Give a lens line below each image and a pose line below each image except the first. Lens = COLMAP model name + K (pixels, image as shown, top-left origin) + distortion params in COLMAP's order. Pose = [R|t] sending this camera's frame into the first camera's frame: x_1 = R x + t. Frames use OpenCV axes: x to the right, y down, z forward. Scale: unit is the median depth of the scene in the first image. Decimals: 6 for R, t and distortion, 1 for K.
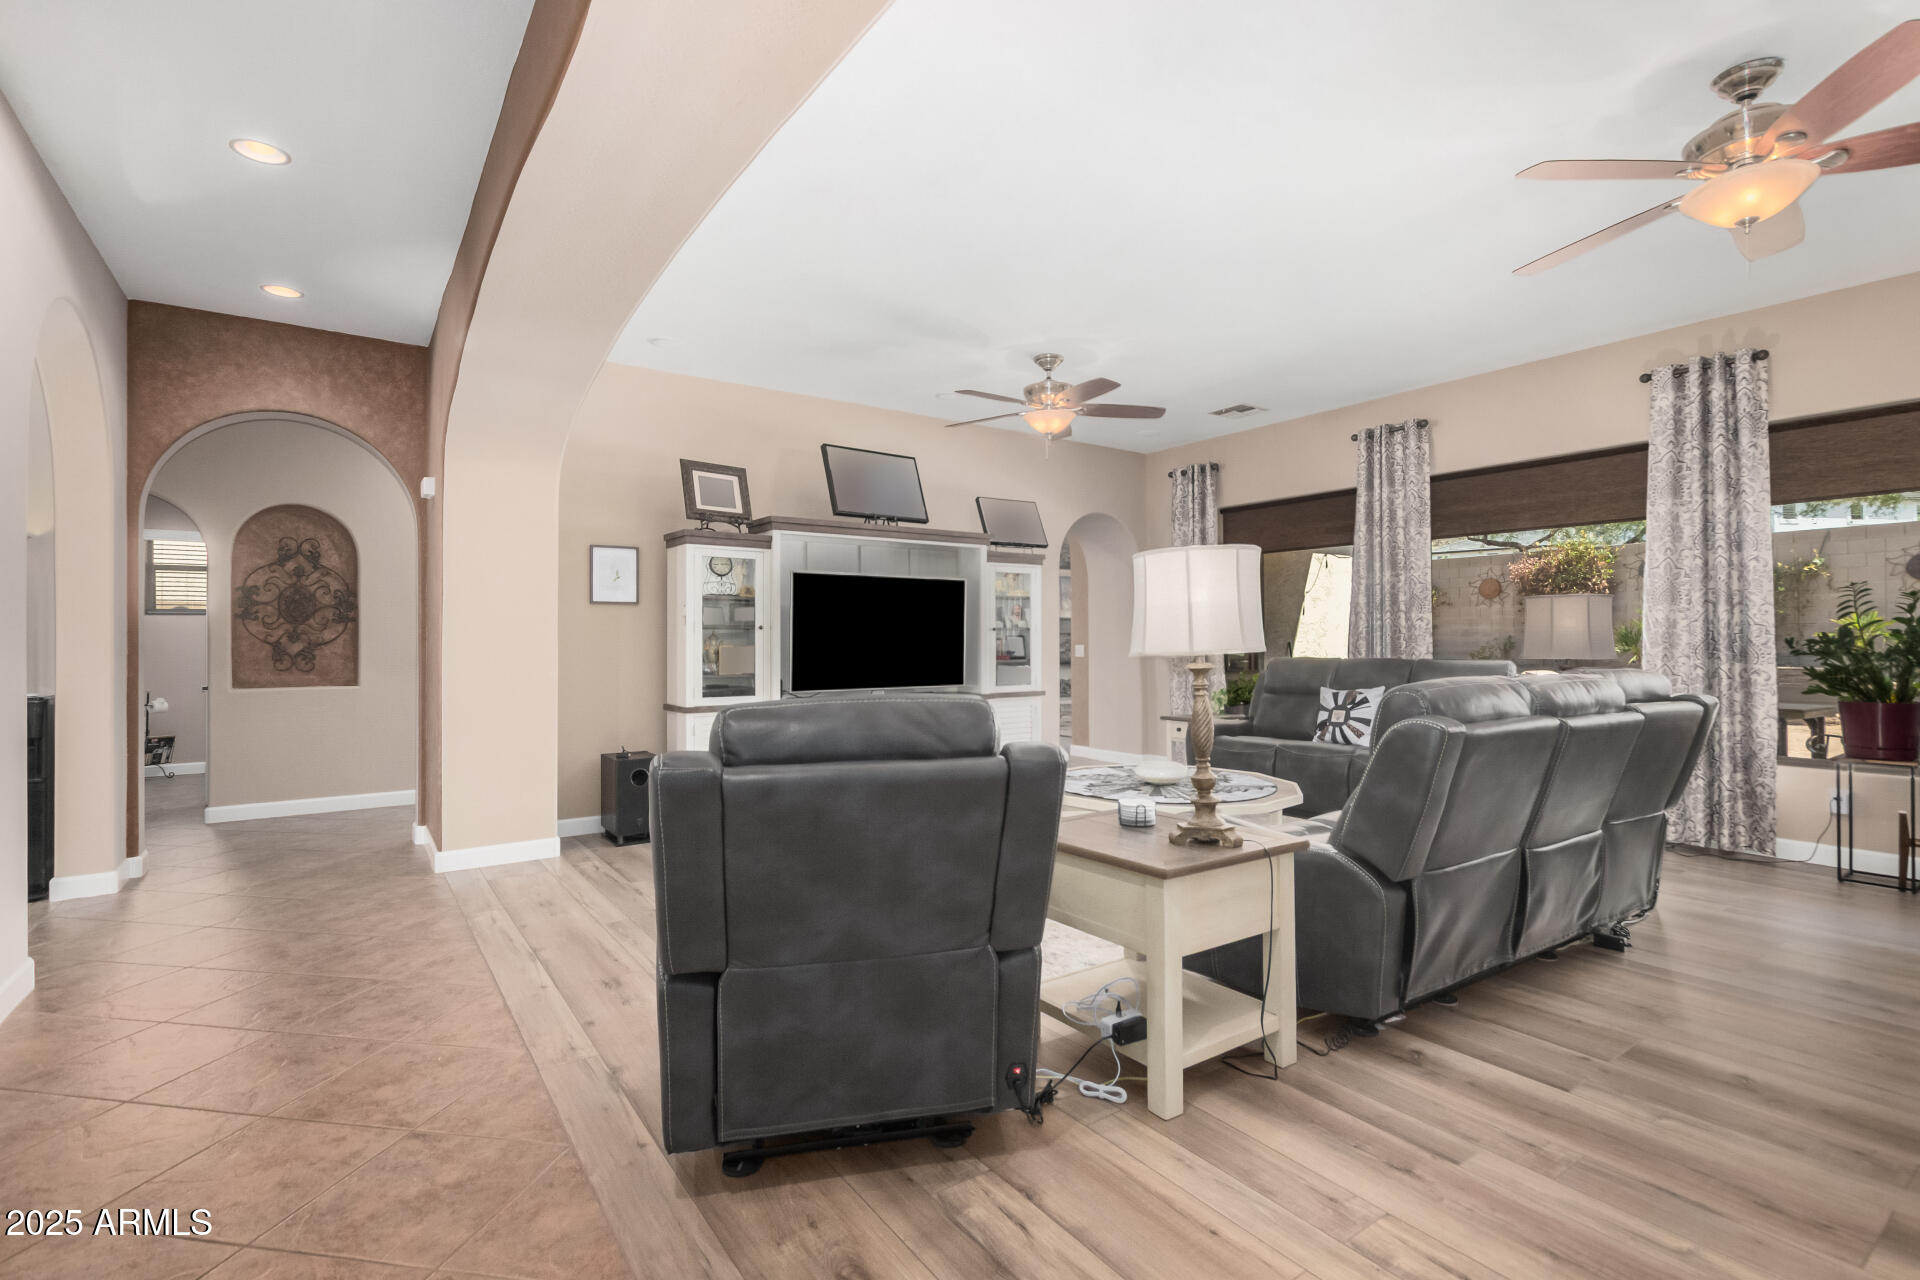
lens RADIAL K [[879.7, 0, 965.6], [0, 879.7, 643.4], [0, 0, 1]] dist [0.011704, -0.004354]
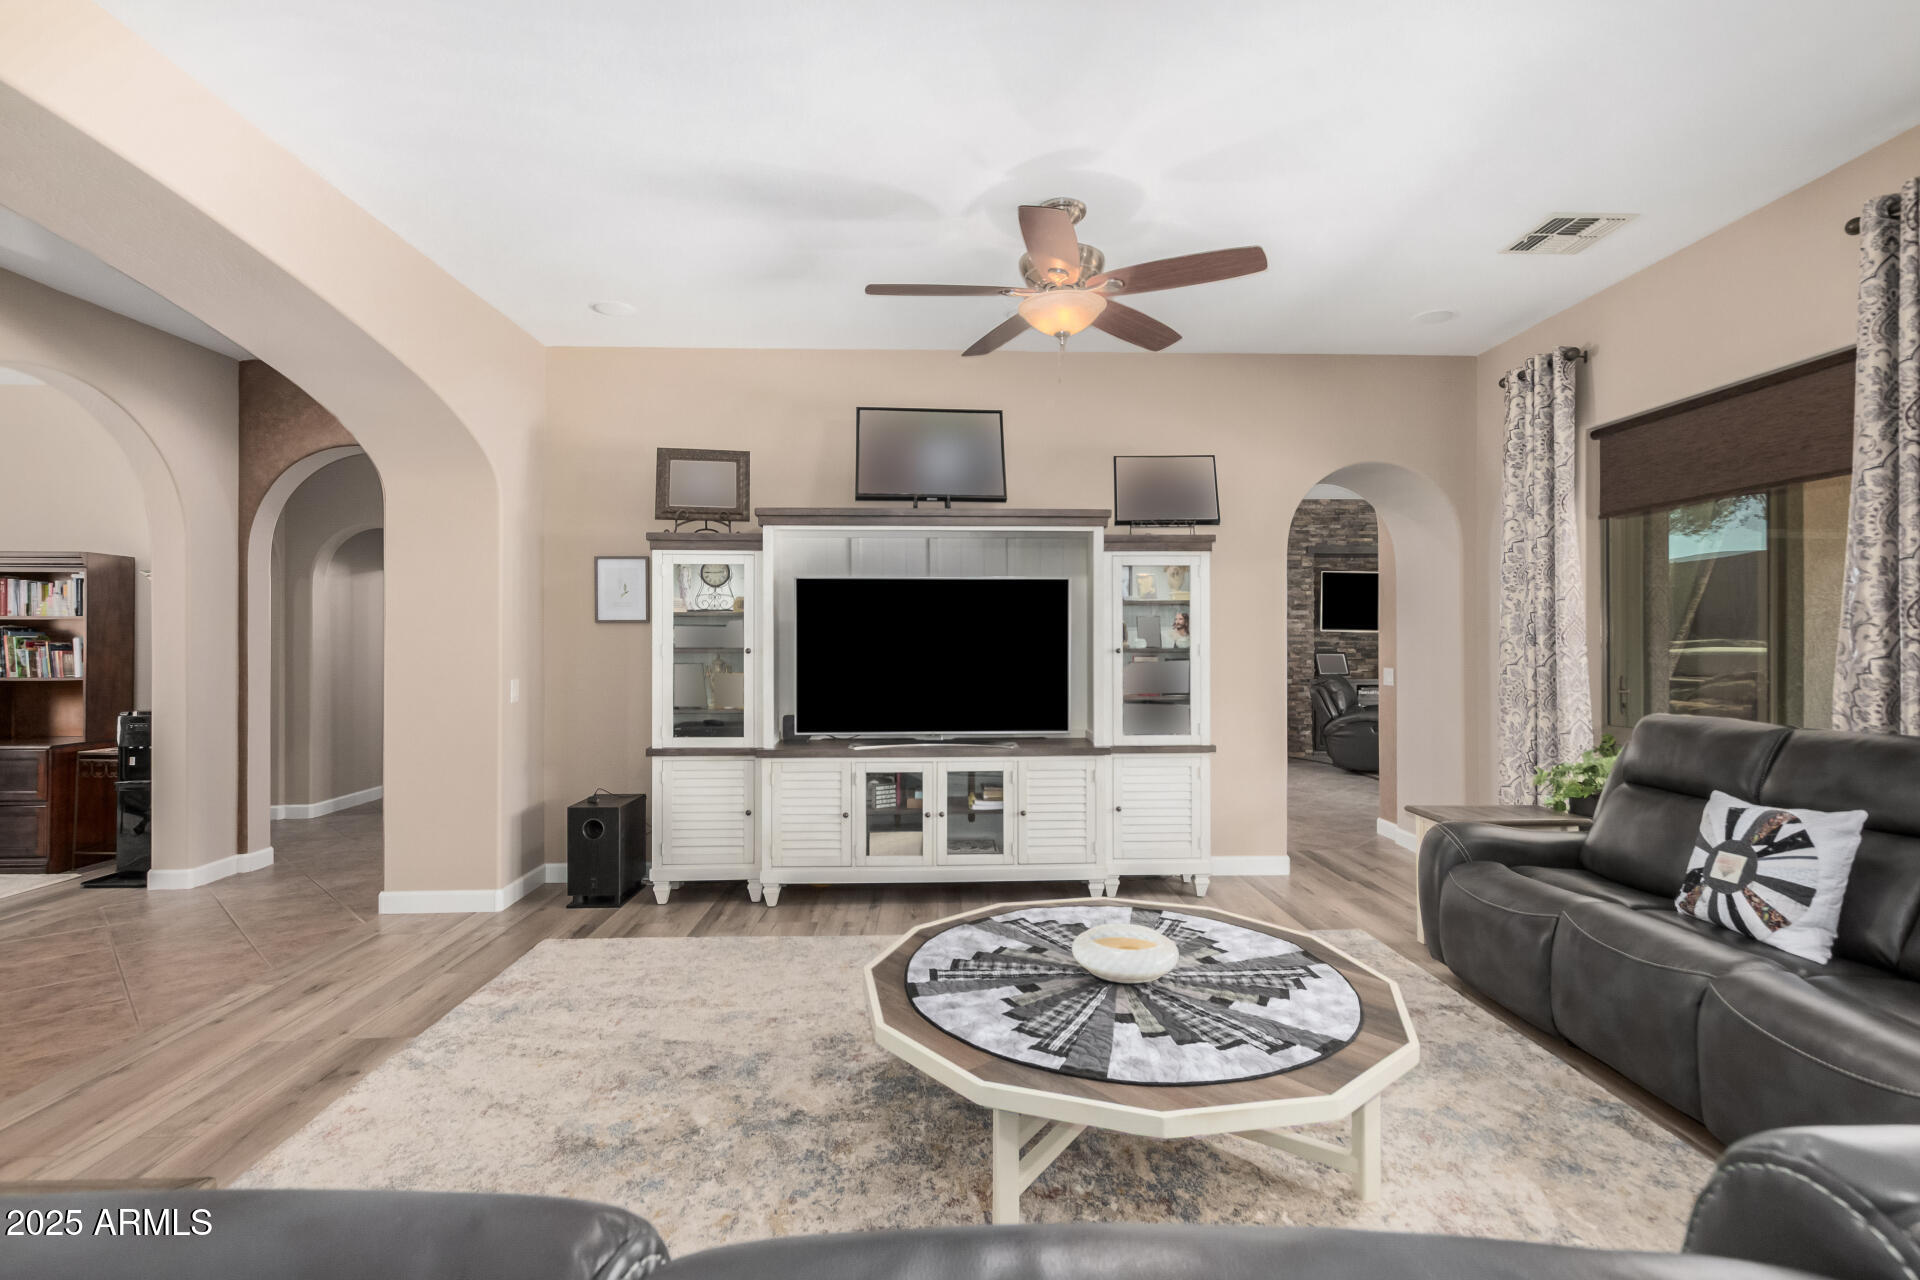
lens RADIAL K [[879.7, 0, 966.0], [0, 879.7, 641.1], [0, 0, 1]] dist [0.011704, -0.004354]
pose [[0.837863, 0.004549, -0.545862, 0.348656], [-0.003783, 0.999990, 0.002527, -0.028652], [0.545868, -0.000052, 0.837871, 0.432574]]
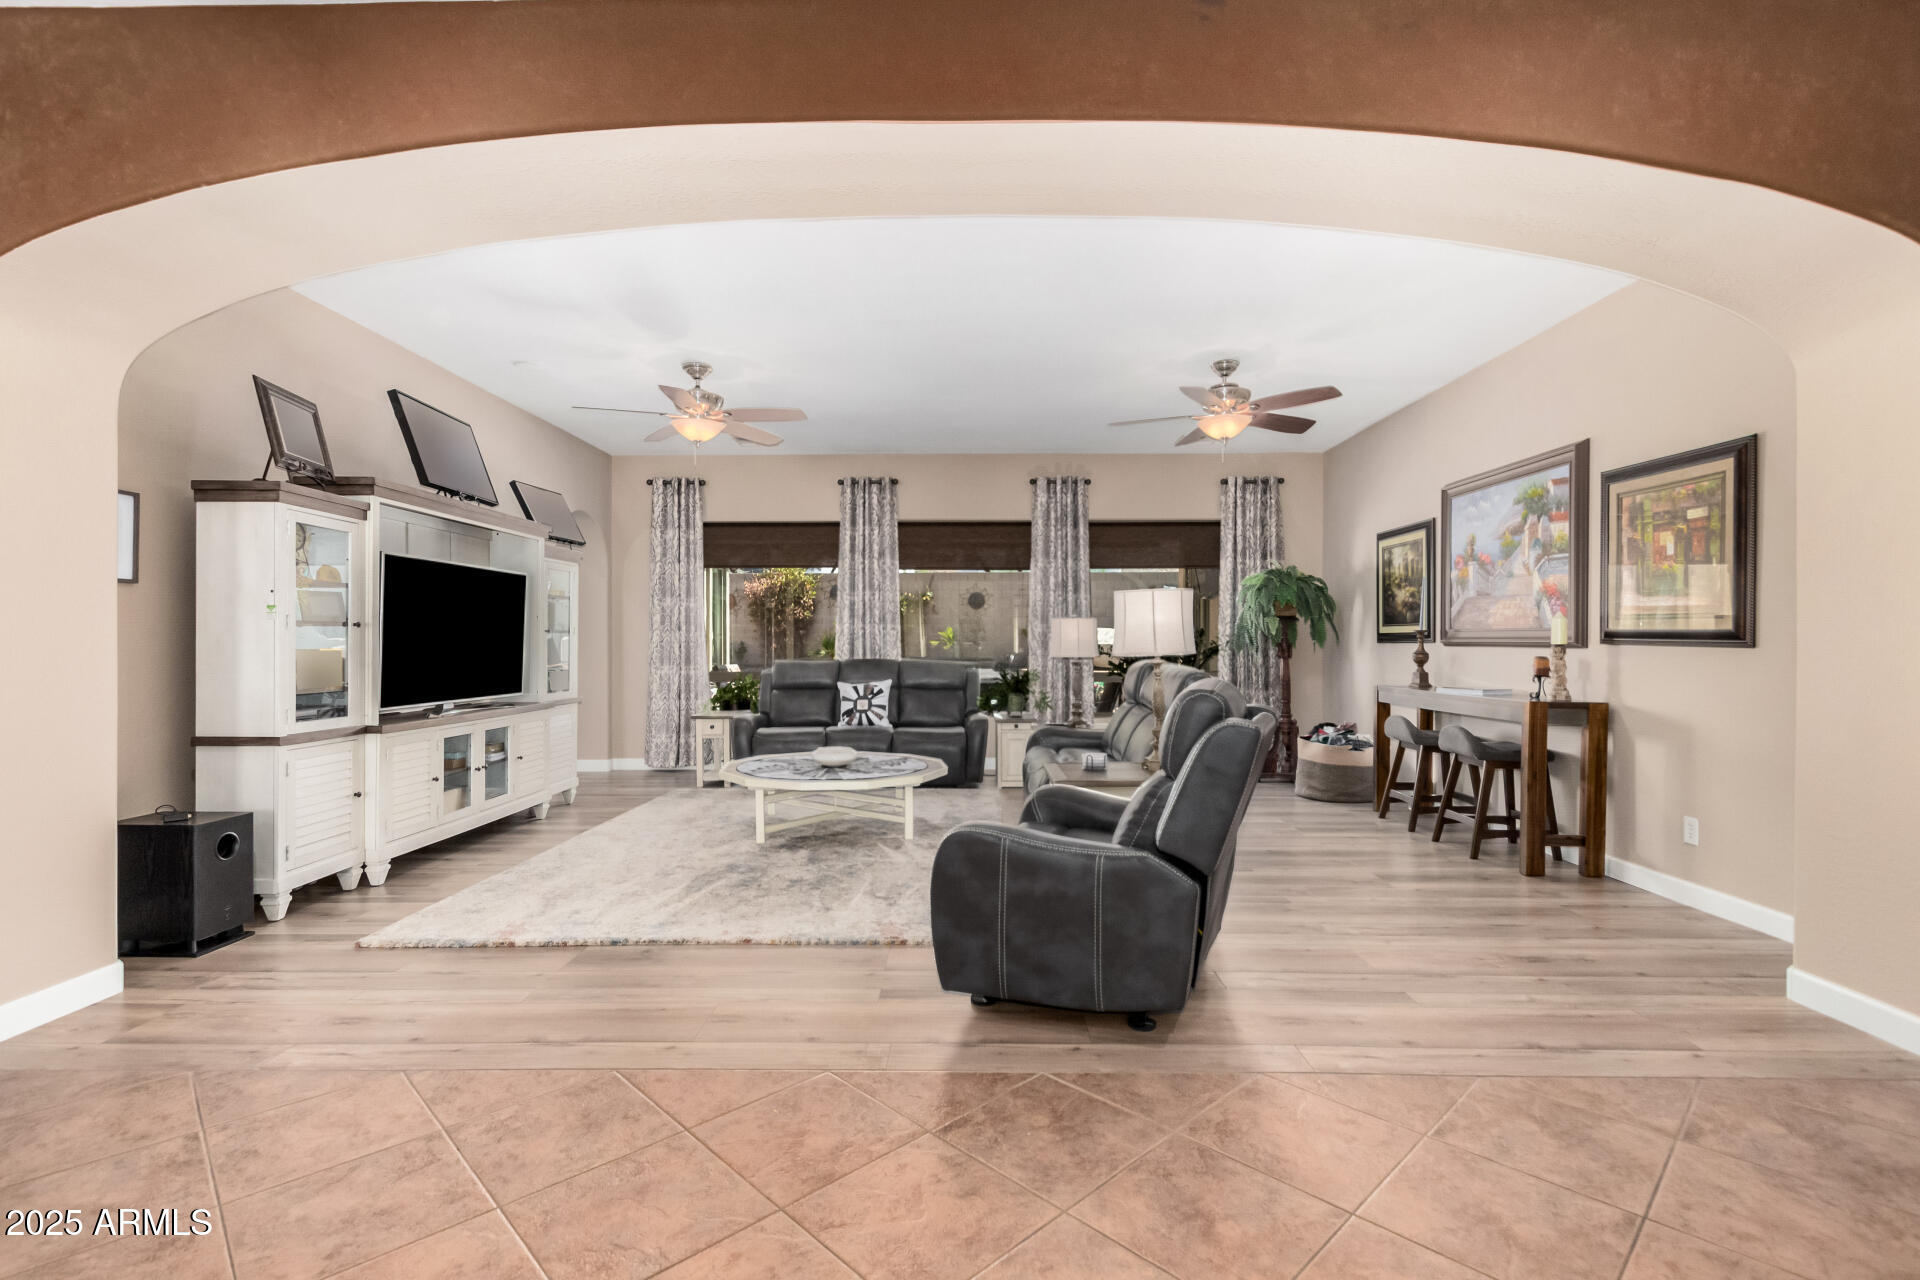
lens RADIAL K [[879.7, 0, 959.1], [0, 879.7, 648.4], [0, 0, 1]] dist [0.011704, -0.004354]
pose [[0.593774, 0.000499, 0.804632, -0.515472], [-0.001469, 0.999999, 0.000463, 0.001300], [-0.804630, -0.001457, 0.593774, 0.139906]]
